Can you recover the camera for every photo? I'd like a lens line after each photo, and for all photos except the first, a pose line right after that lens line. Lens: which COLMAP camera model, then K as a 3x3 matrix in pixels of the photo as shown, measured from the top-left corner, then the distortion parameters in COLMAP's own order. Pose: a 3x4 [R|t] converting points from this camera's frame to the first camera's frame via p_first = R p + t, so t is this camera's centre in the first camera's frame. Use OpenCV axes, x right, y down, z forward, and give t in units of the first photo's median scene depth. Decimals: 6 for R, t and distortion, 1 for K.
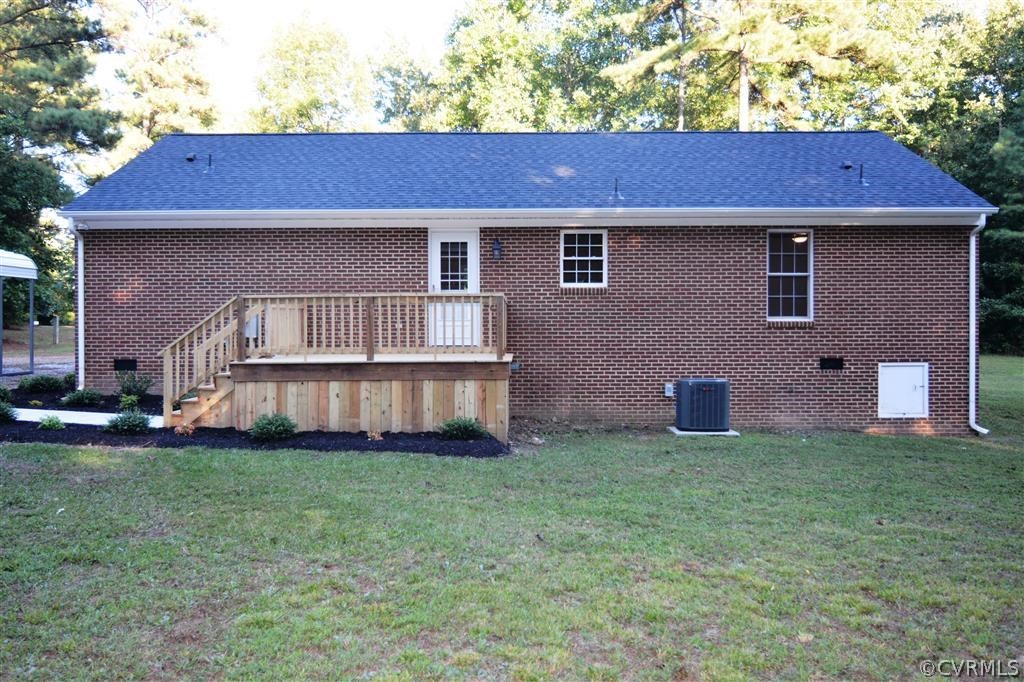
lens RADIAL K [[851.9, 0, 512.5], [0, 851.9, 338.9], [0, 0, 1]] dist [-0.025842, -0.001545]
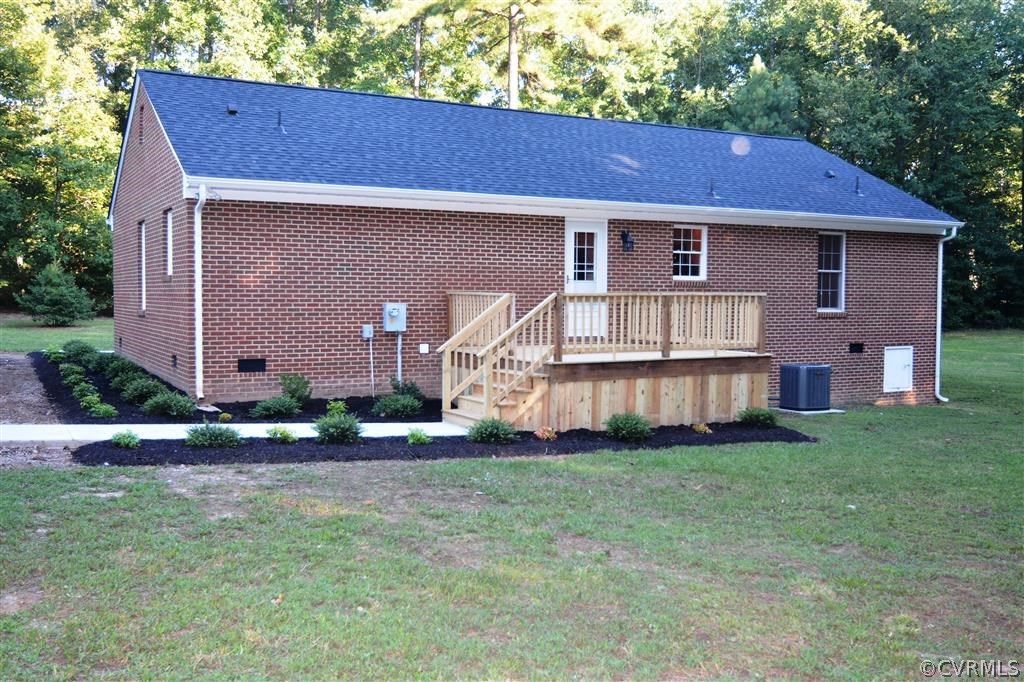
lens RADIAL K [[975.1, 0, 511.9], [0, 975.1, 343.9], [0, 0, 1]] dist [-0.011573, 0.000000]
pose [[0.879537, -0.016209, 0.475554, -0.688661], [-0.002233, 0.999268, 0.038190, -0.027199], [-0.475825, -0.034651, 0.878857, 0.038693]]
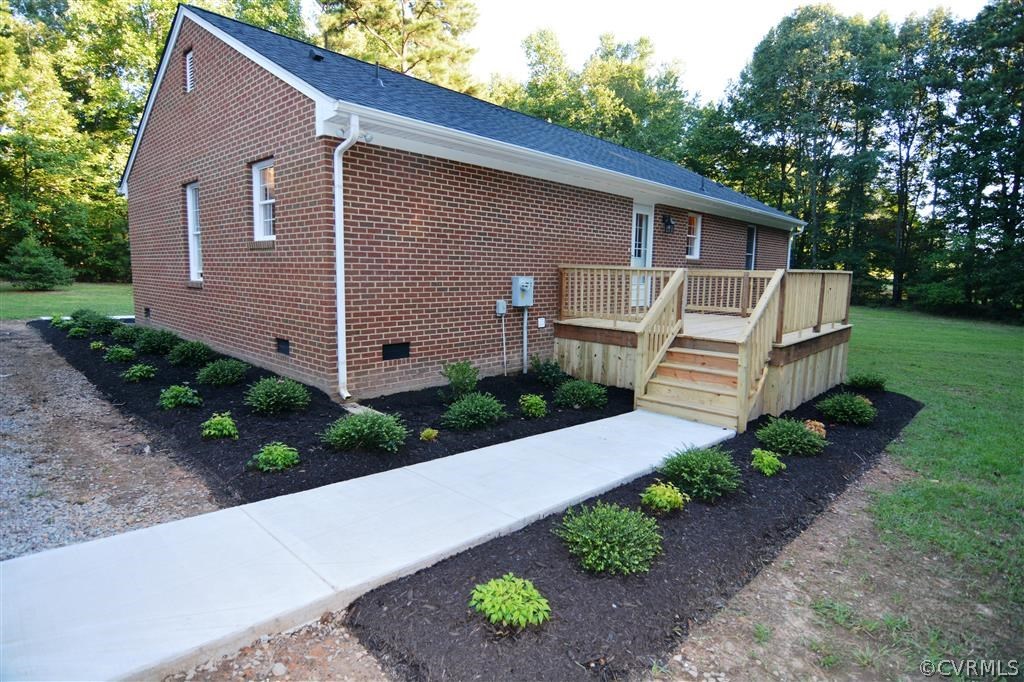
lens RADIAL K [[538.6, 0, 509.4], [0, 538.6, 336.5], [0, 0, 1]] dist [-0.018806, 0.001508]
pose [[0.688577, -0.074377, 0.721339, -0.713299], [-0.009997, 0.993658, 0.111999, -0.031426], [-0.725094, -0.084331, 0.683467, 0.632532]]
